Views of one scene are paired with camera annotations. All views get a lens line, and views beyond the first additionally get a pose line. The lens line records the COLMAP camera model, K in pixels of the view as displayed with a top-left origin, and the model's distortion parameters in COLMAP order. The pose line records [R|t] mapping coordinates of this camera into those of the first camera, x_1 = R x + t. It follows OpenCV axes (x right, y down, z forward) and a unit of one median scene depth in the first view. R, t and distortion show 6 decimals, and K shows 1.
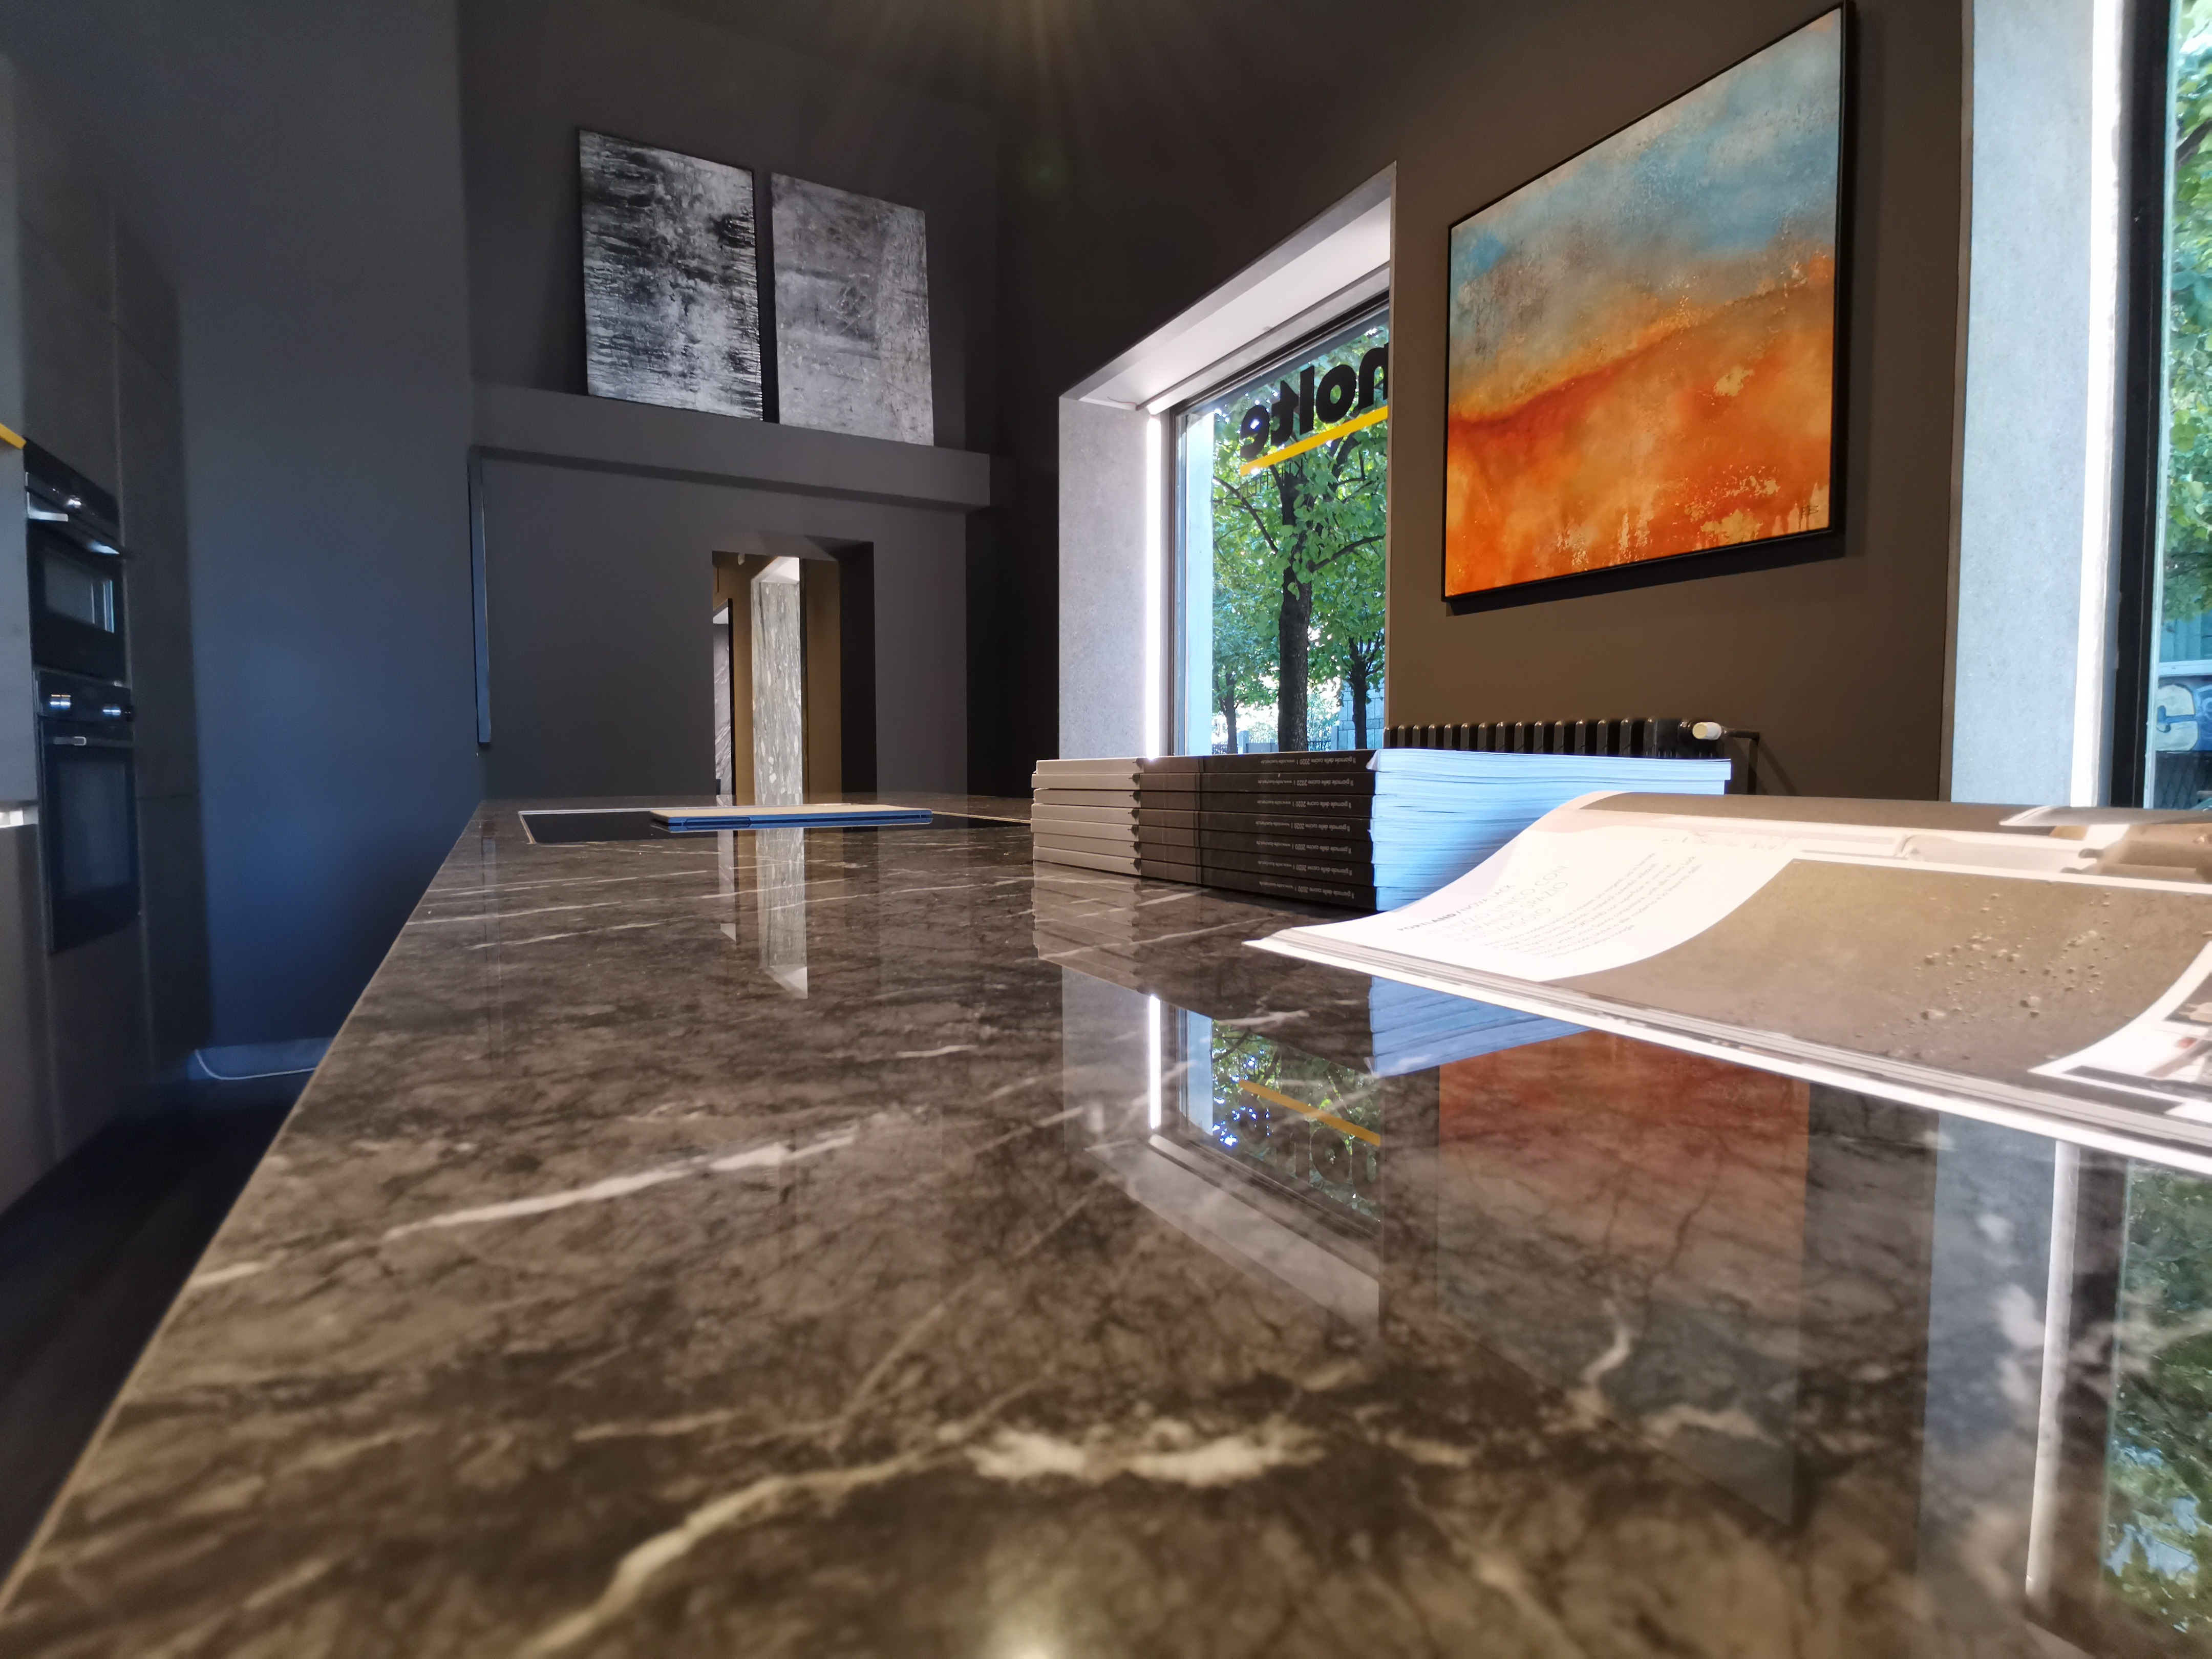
lens RADIAL K [[1069.1, 0, 1090.8], [0, 1069.1, 831.5], [0, 0, 1]] dist [-0.010528, -0.001971]
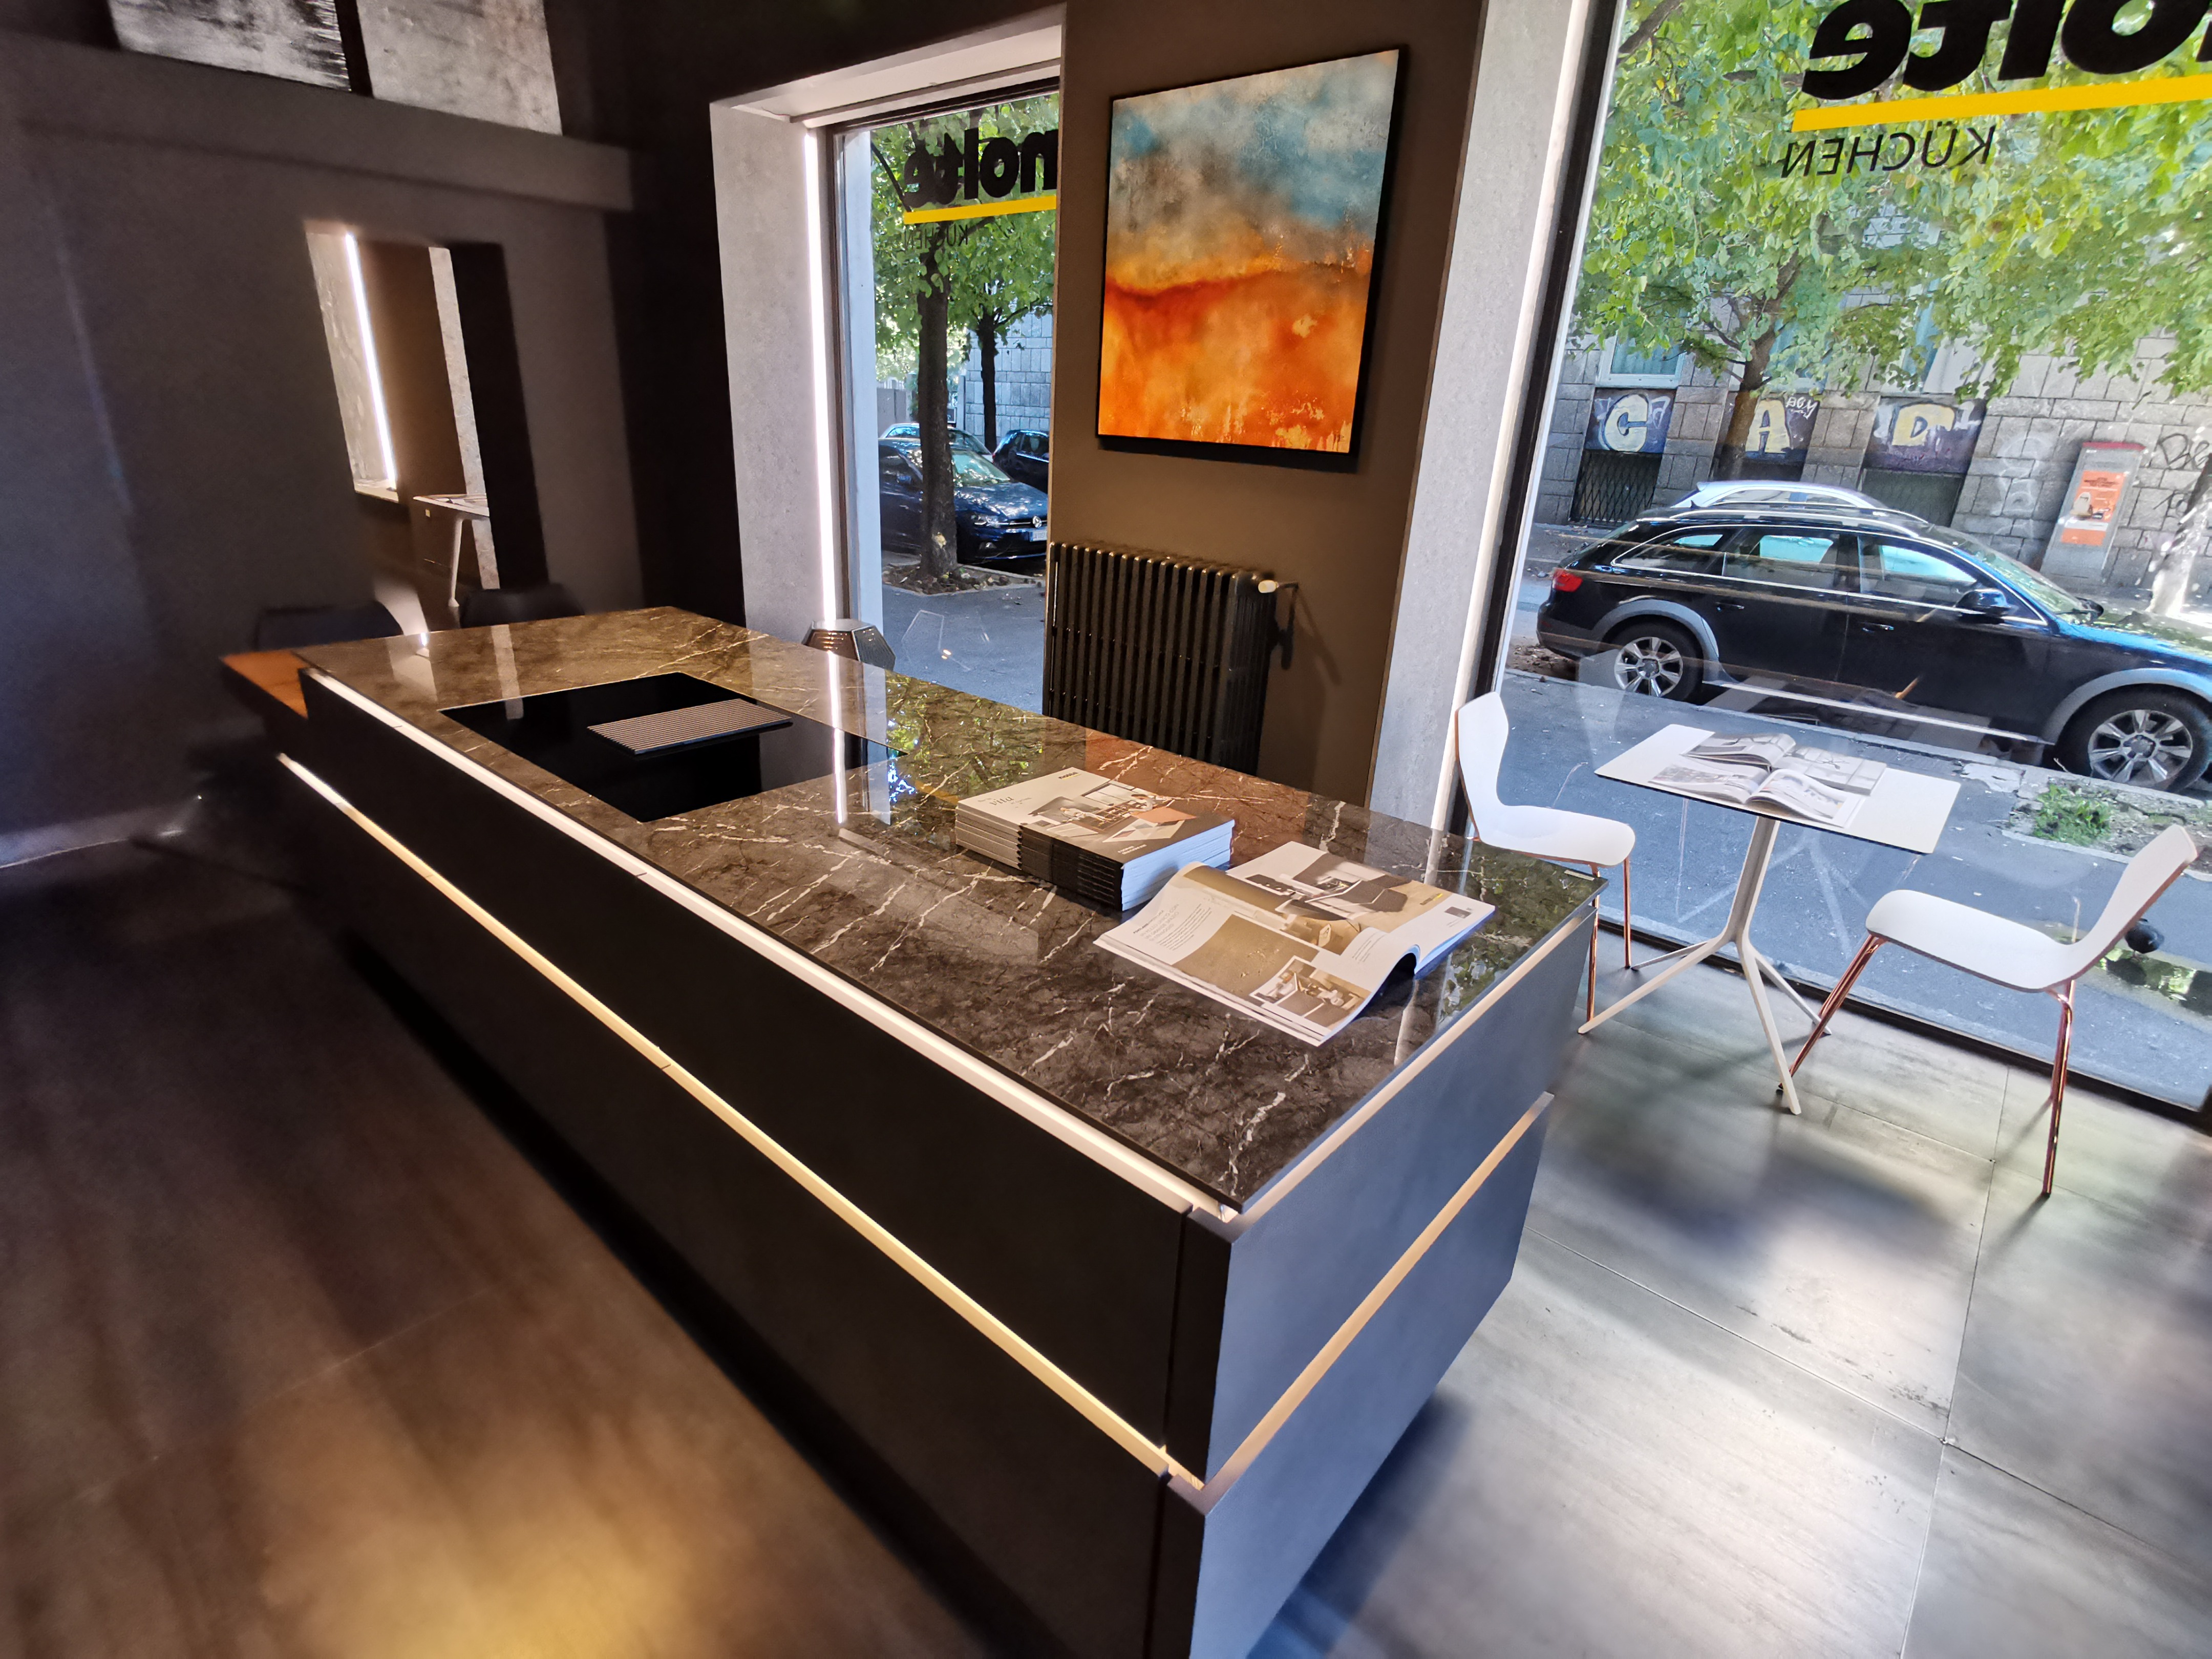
lens RADIAL K [[1069.1, 0, 1099.2], [0, 1069.1, 829.2], [0, 0, 1]] dist [-0.010528, -0.001971]
pose [[0.938476, -0.084169, 0.334930, -0.133328], [-0.027479, 0.948569, 0.315374, -0.183550], [-0.344250, -0.305175, 0.887897, -0.272900]]
